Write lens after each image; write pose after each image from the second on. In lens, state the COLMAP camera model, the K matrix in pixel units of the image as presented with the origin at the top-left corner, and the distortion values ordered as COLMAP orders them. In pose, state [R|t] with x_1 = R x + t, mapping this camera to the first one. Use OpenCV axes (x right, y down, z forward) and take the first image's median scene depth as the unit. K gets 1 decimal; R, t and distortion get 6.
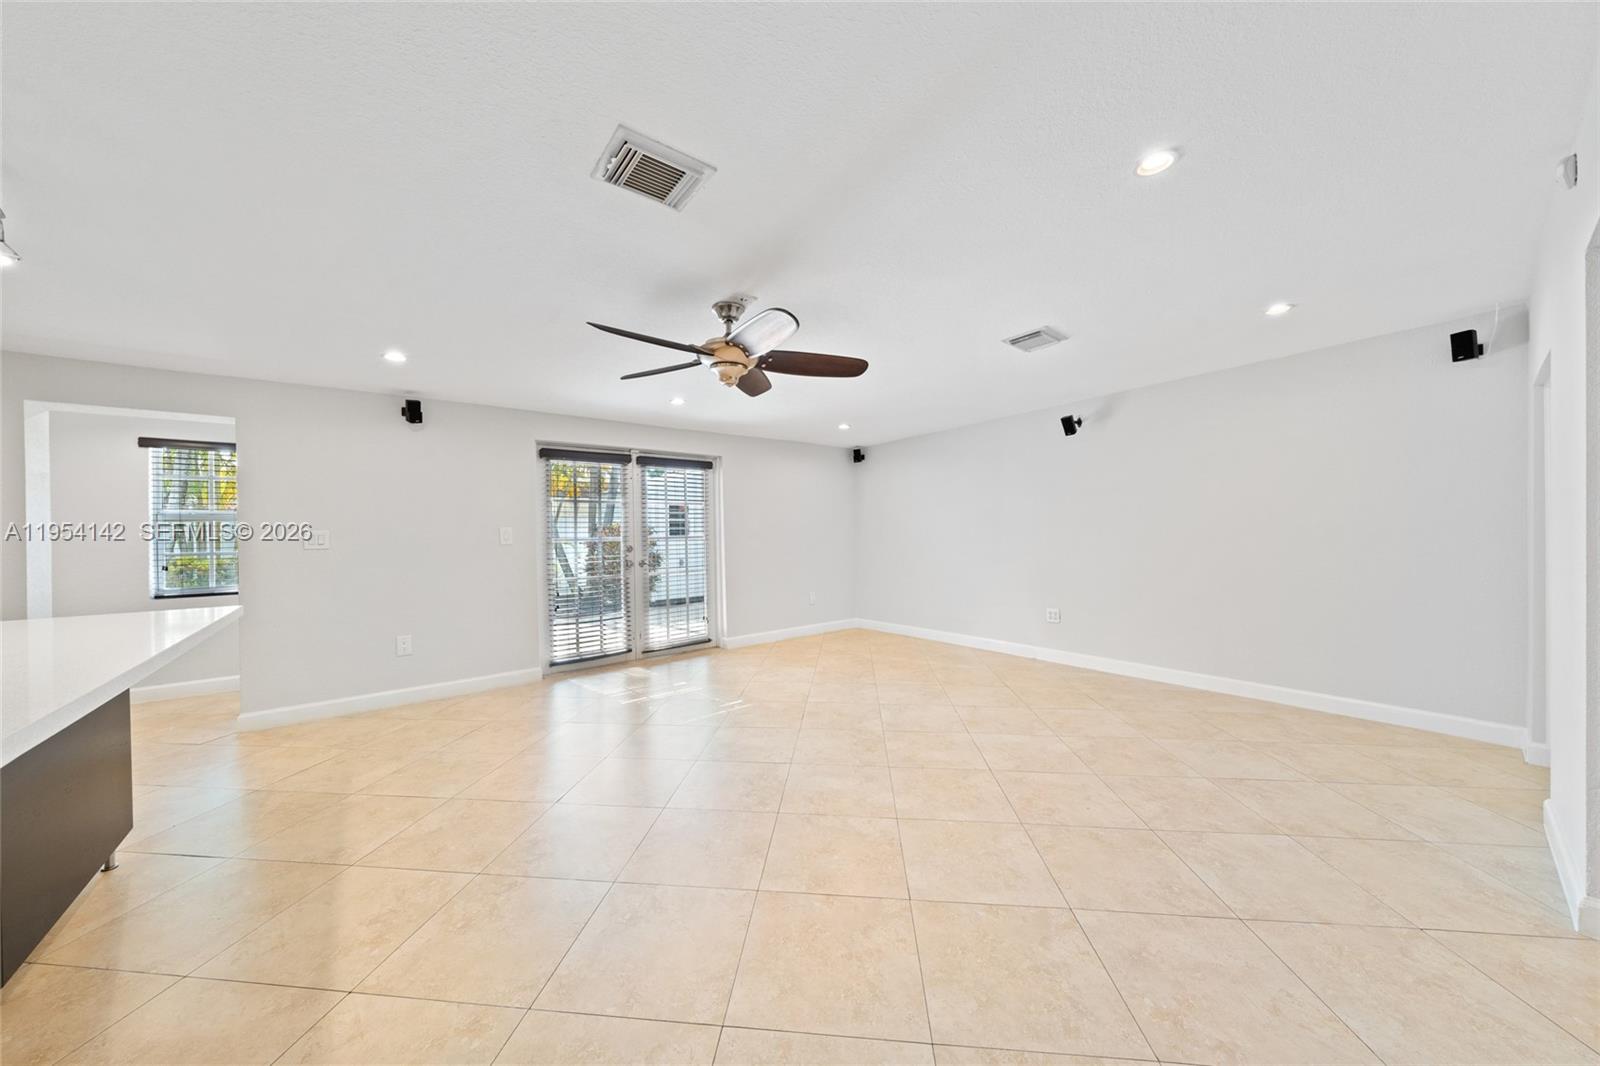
lens RADIAL K [[545.9, 0, 800.0], [0, 545.9, 533.0], [0, 0, 1]] dist [-0.004468, 0.000060]
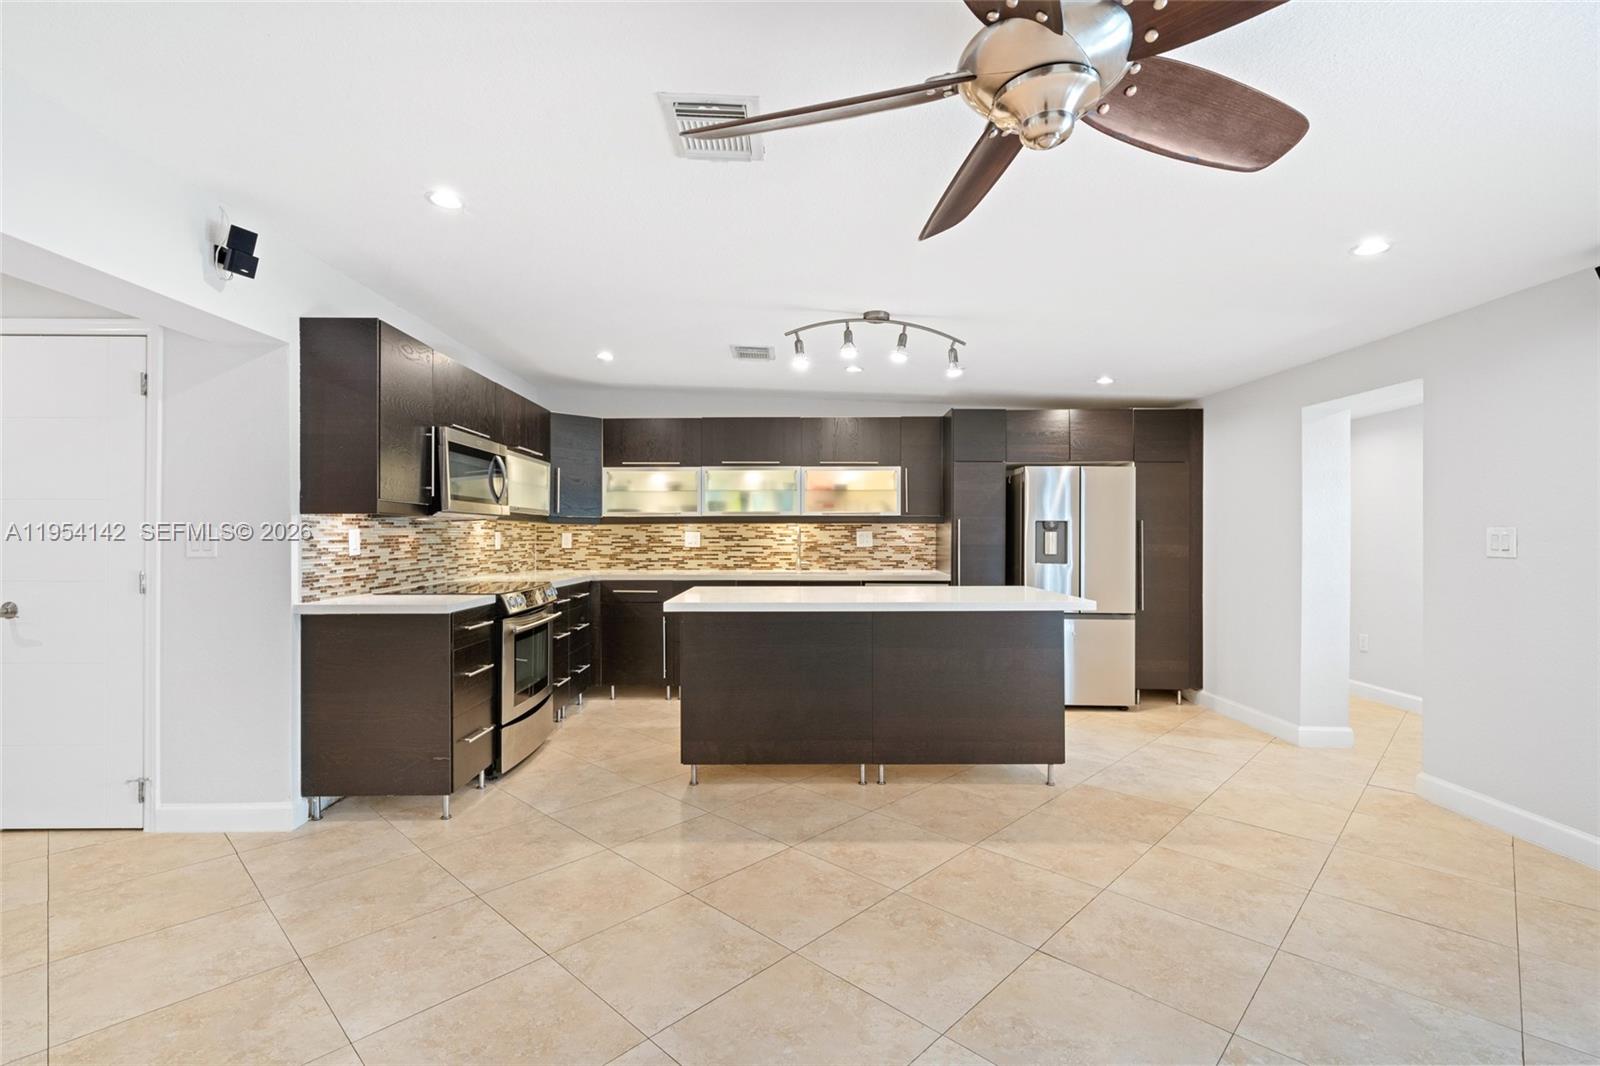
lens RADIAL K [[724.2, 0, 795.3], [0, 724.2, 536.6], [0, 0, 1]] dist [-0.000095, -0.000202]
pose [[-0.621962, 0.011098, -0.782968, 0.451754], [0.002461, 0.999922, 0.012219, -0.012781], [0.783043, 0.005673, -0.621941, 1.452013]]
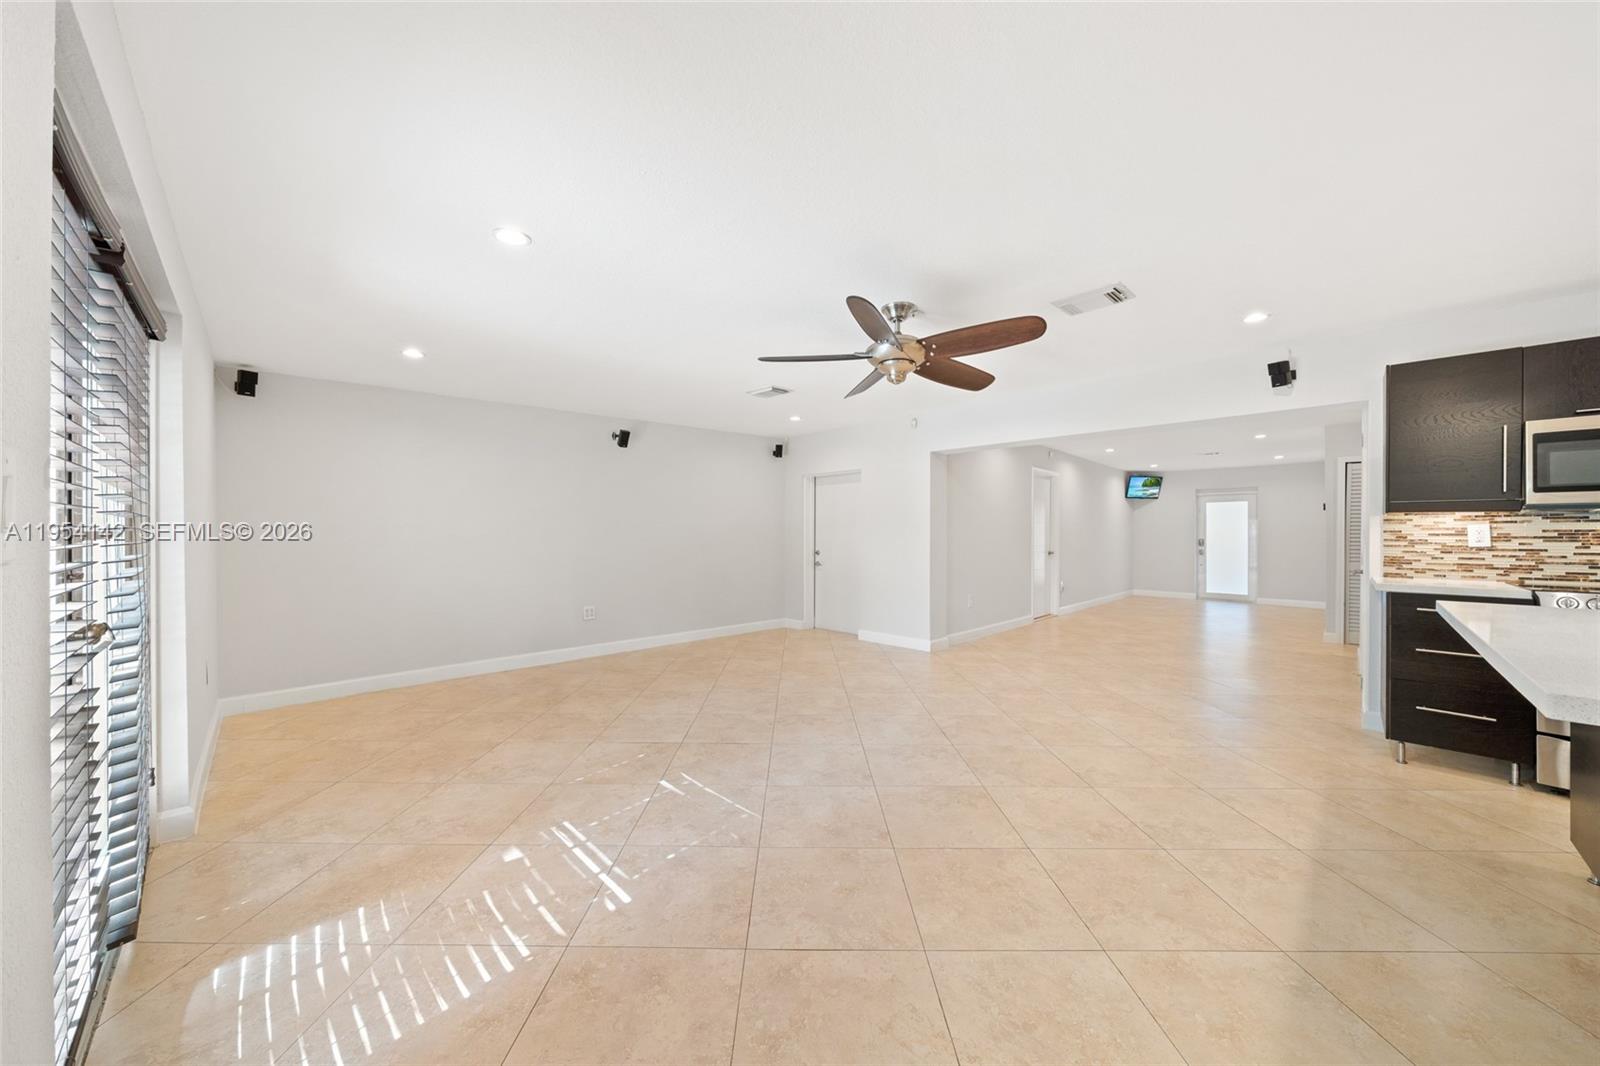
lens RADIAL K [[548.7, 0, 793.0], [0, 548.7, 534.7], [0, 0, 1]] dist [0.000699, 0.000038]
pose [[-0.093940, 0.008175, 0.995544, -1.391642], [0.000396, 0.999967, -0.008173, 0.024688], [-0.995578, -0.000374, -0.093941, 1.594303]]
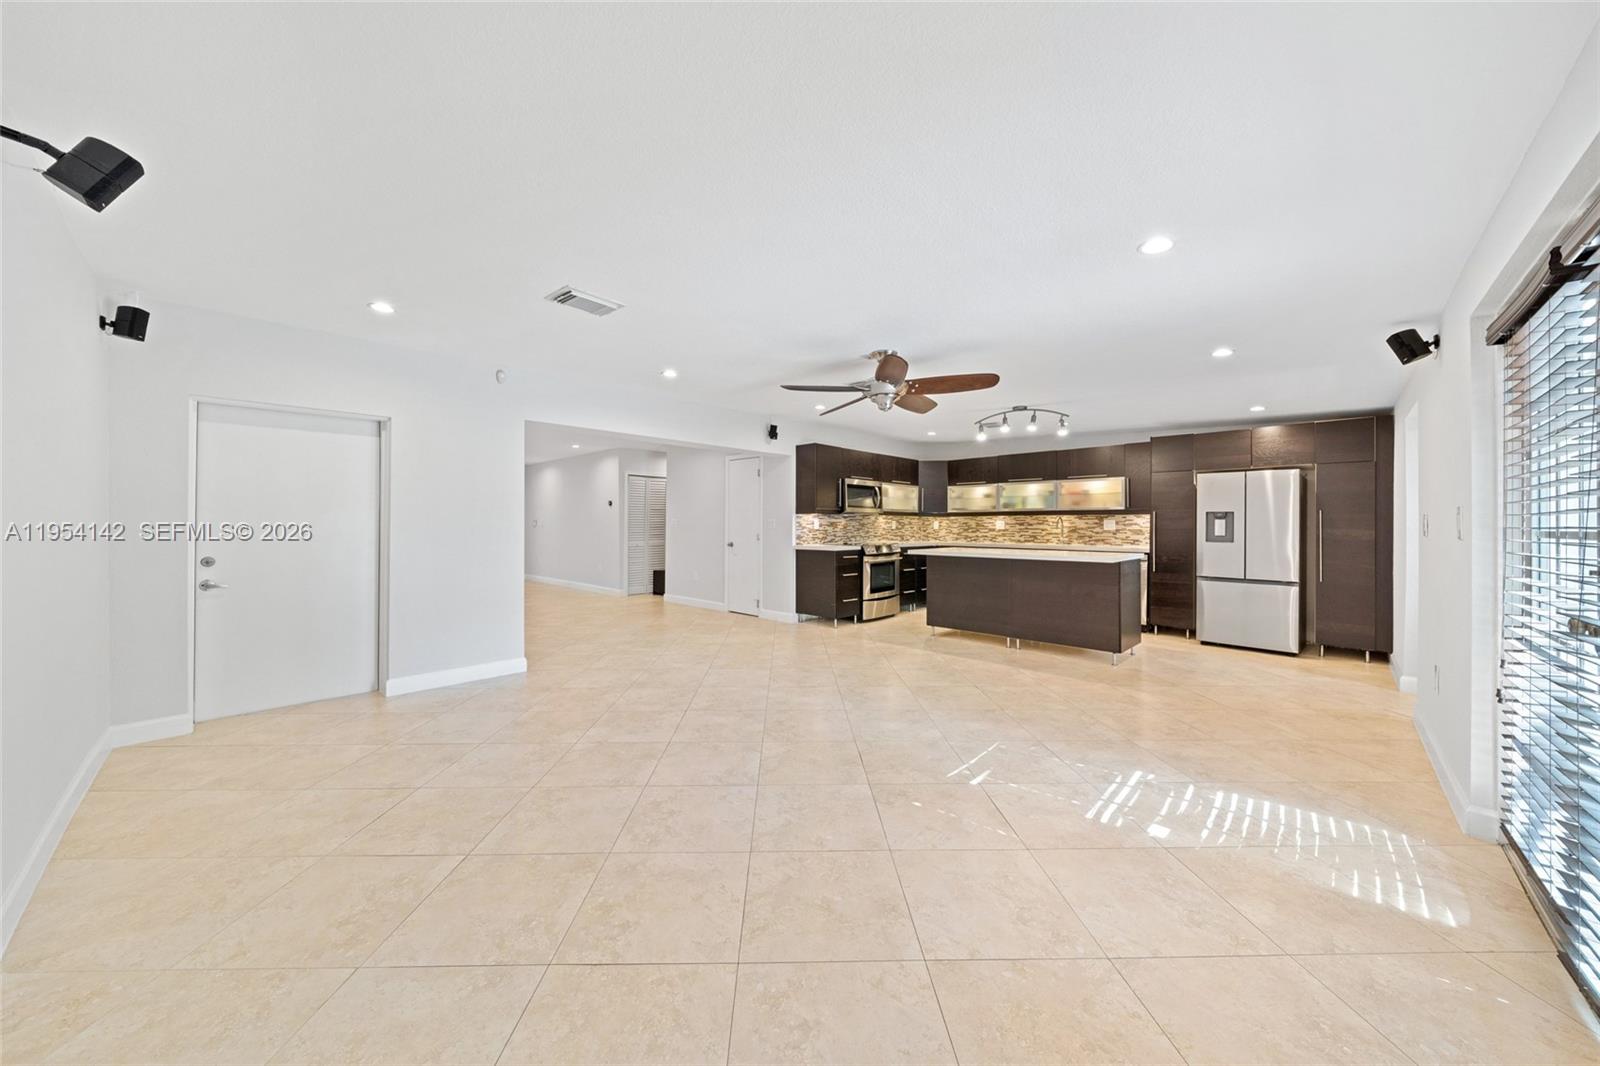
lens RADIAL K [[545.9, 0, 800.0], [0, 545.9, 533.0], [0, 0, 1]] dist [-0.004468, 0.000060]
pose [[-0.992718, 0.008933, -0.120134, 0.293047], [0.006373, 0.999745, 0.021677, -0.002706], [0.120297, 0.020754, -0.992521, 2.831242]]
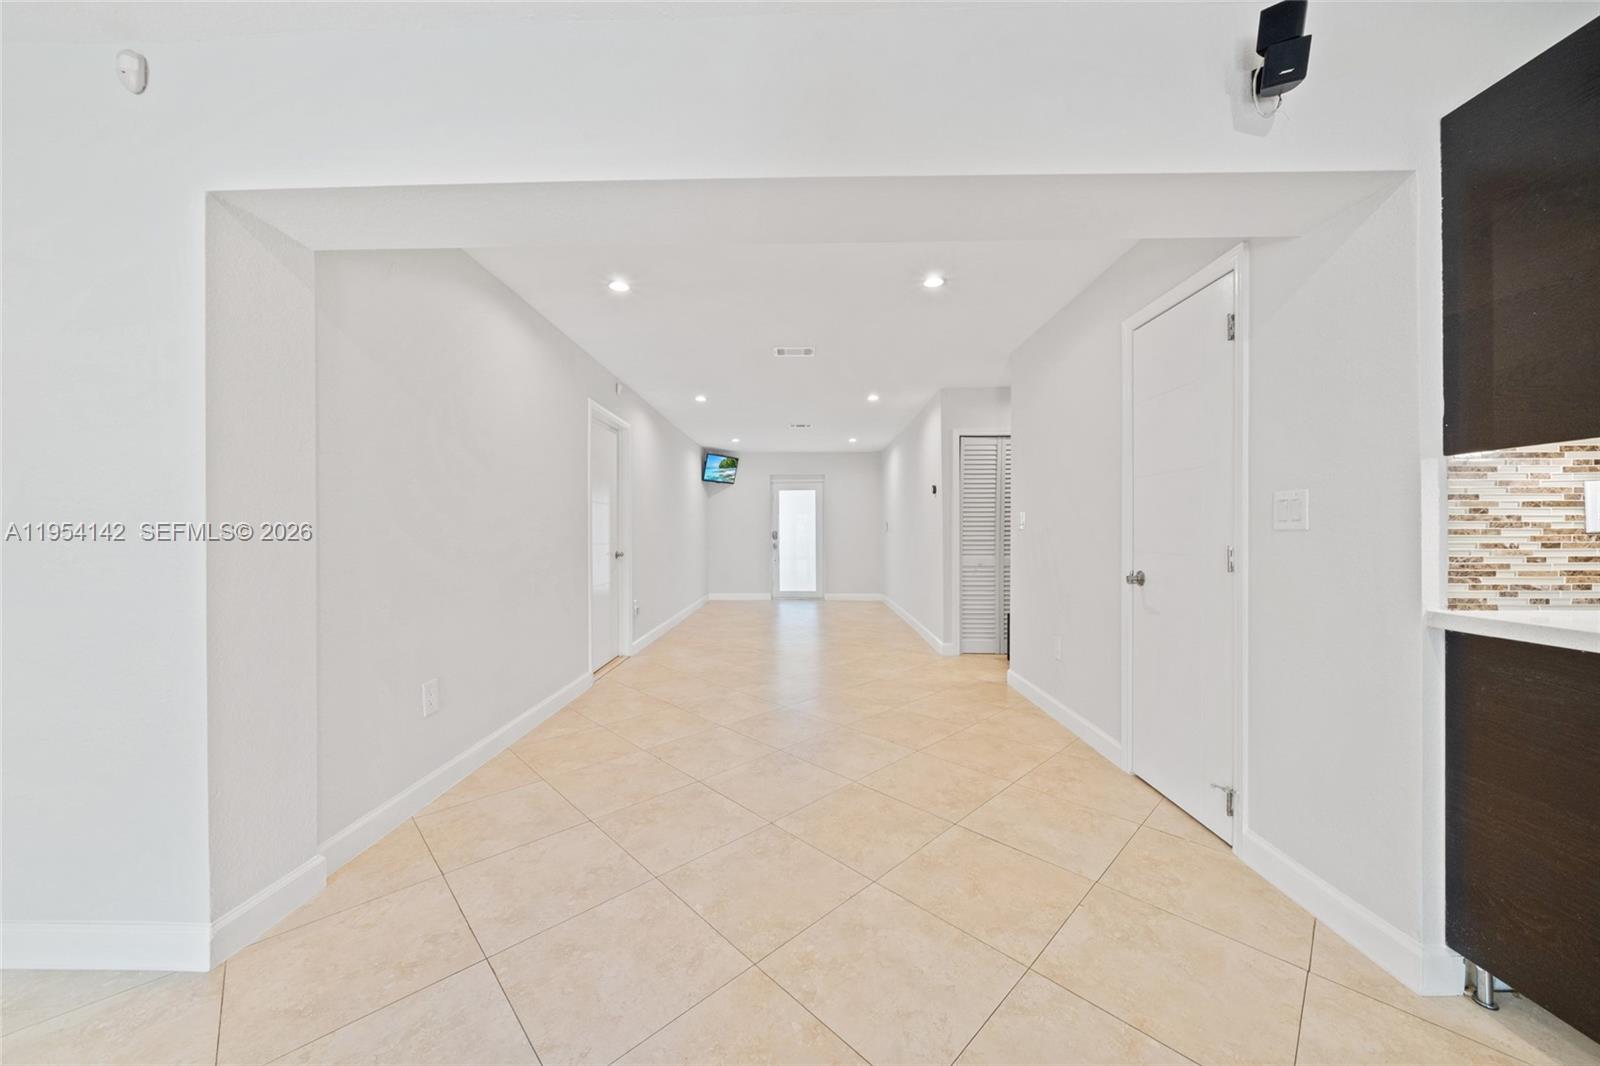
lens RADIAL K [[555.6, 0, 795.4], [0, 555.6, 530.5], [0, 0, 1]] dist [-0.001842, -0.000012]
pose [[-0.761255, 0.011197, 0.648356, 0.104802], [0.011693, 0.999925, -0.003540, 0.035122], [-0.648347, 0.004887, -0.761329, 0.780715]]
